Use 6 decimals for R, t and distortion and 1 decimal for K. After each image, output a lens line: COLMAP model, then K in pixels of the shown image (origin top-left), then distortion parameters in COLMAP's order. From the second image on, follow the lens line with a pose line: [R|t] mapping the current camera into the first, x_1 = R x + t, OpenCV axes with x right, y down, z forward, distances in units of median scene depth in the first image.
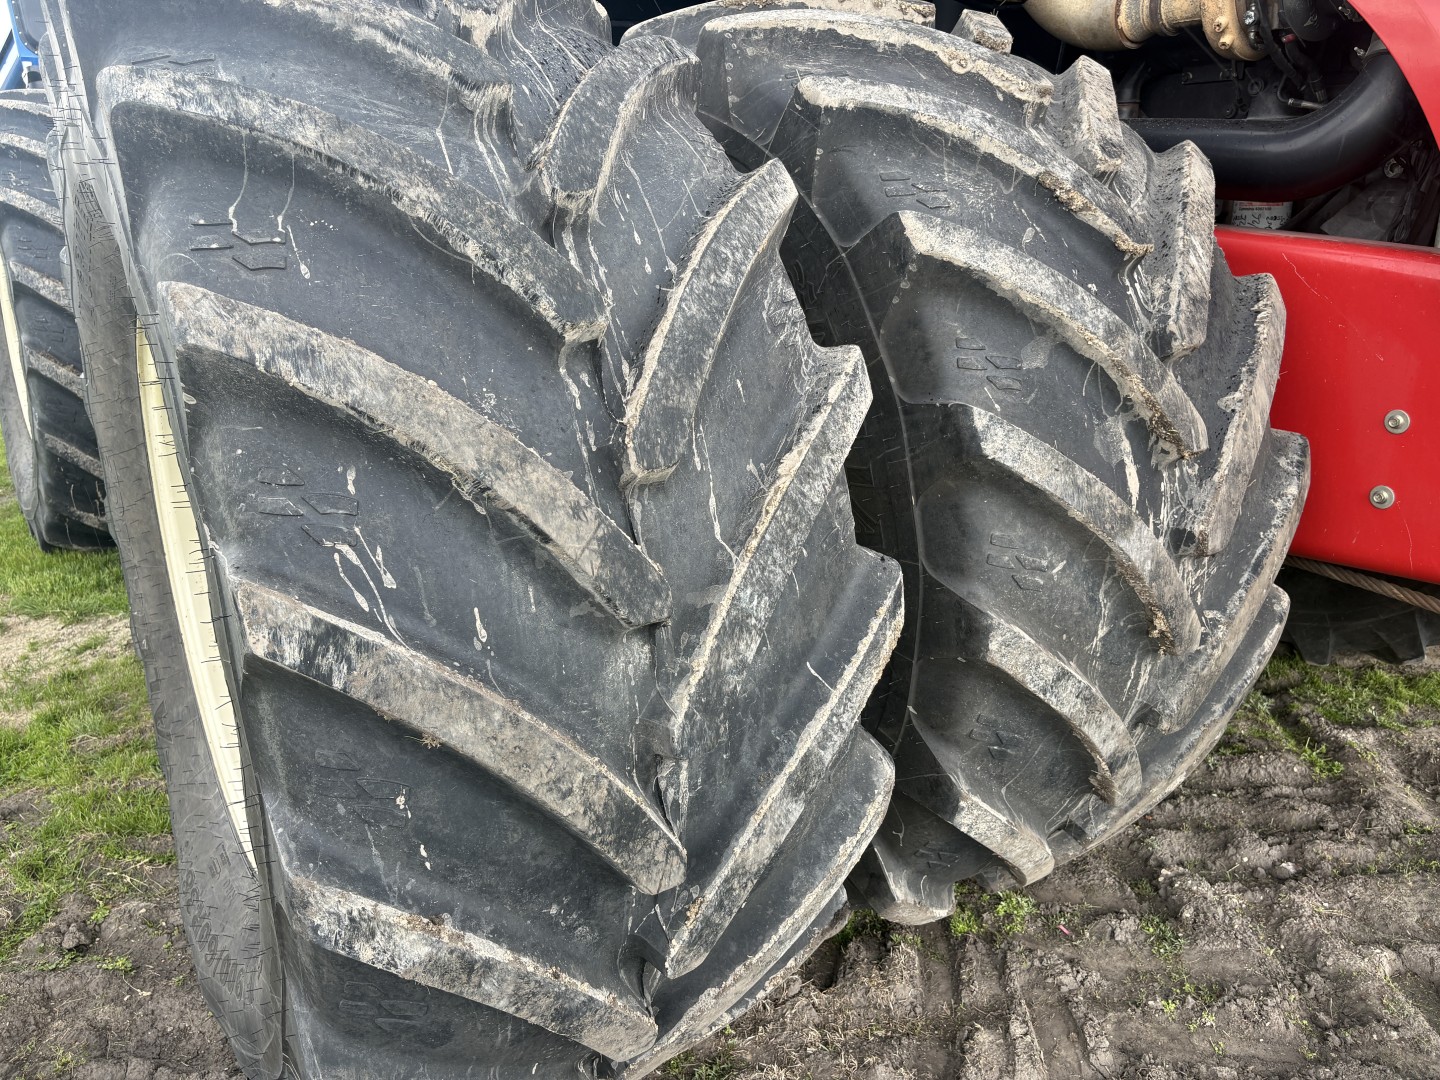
lens RADIAL K [[1083.9, 0, 707.3], [0, 1083.9, 533.3], [0, 0, 1]] dist [0.063605, -0.080627]
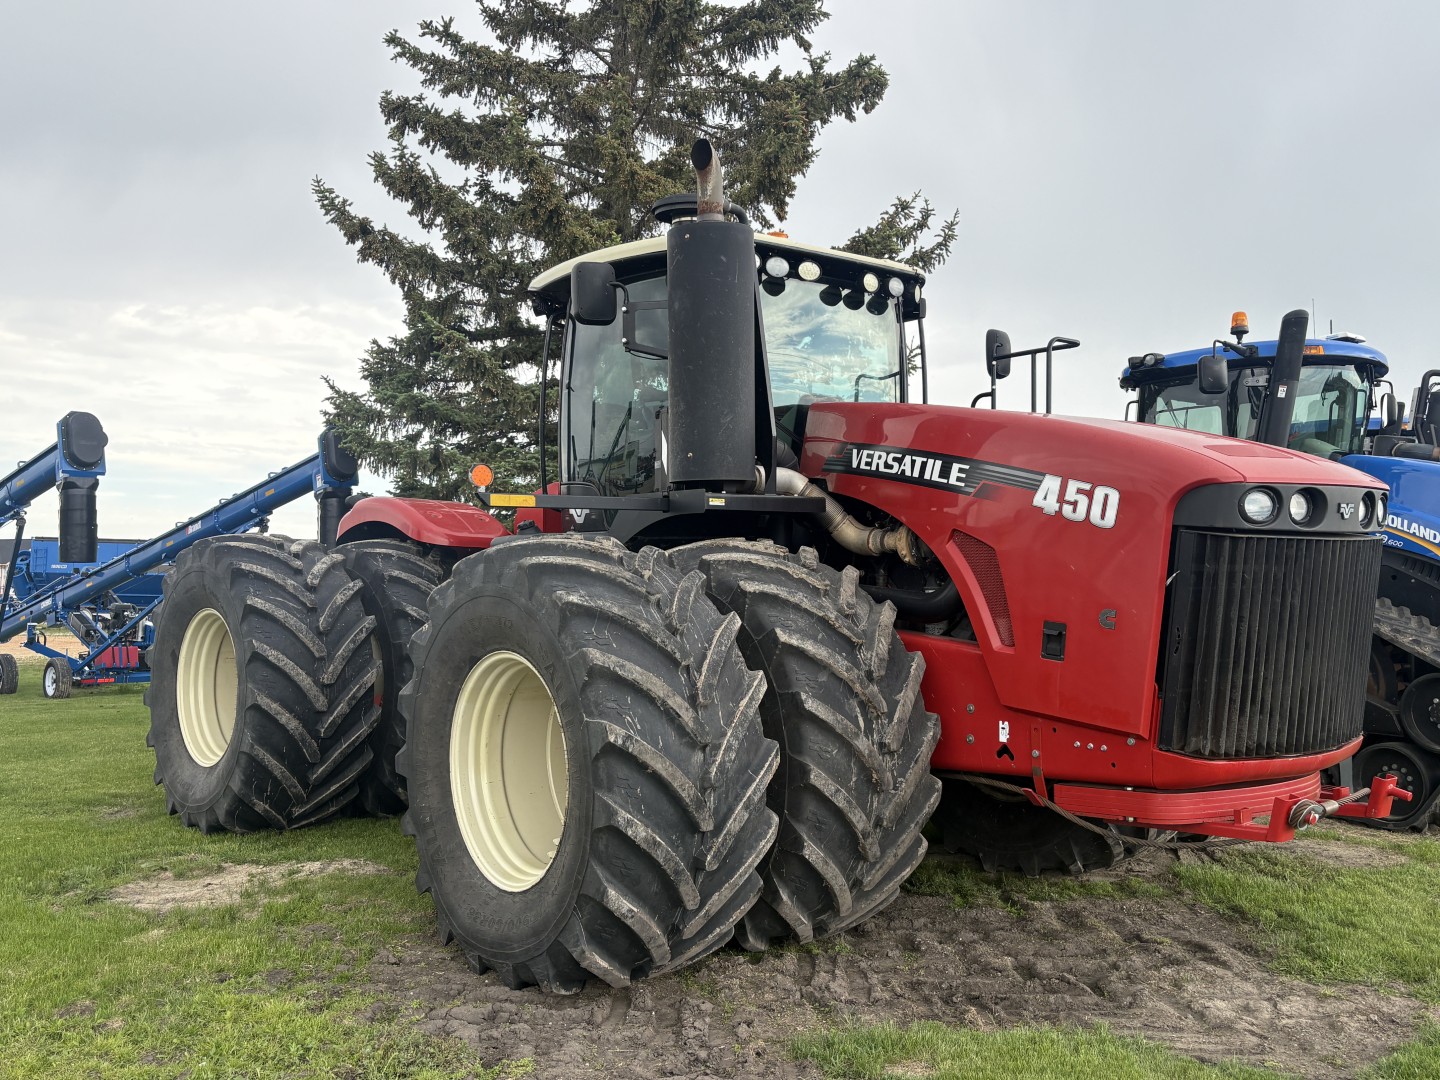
lens RADIAL K [[1283.4, 0, 717.8], [0, 1283.4, 536.1], [0, 0, 1]] dist [0.095824, 0.000474]
pose [[0.994907, 0.020210, 0.098752, -0.336169], [0.012388, 0.947753, -0.318764, 0.593881], [-0.100035, 0.318363, 0.942676, -2.413244]]
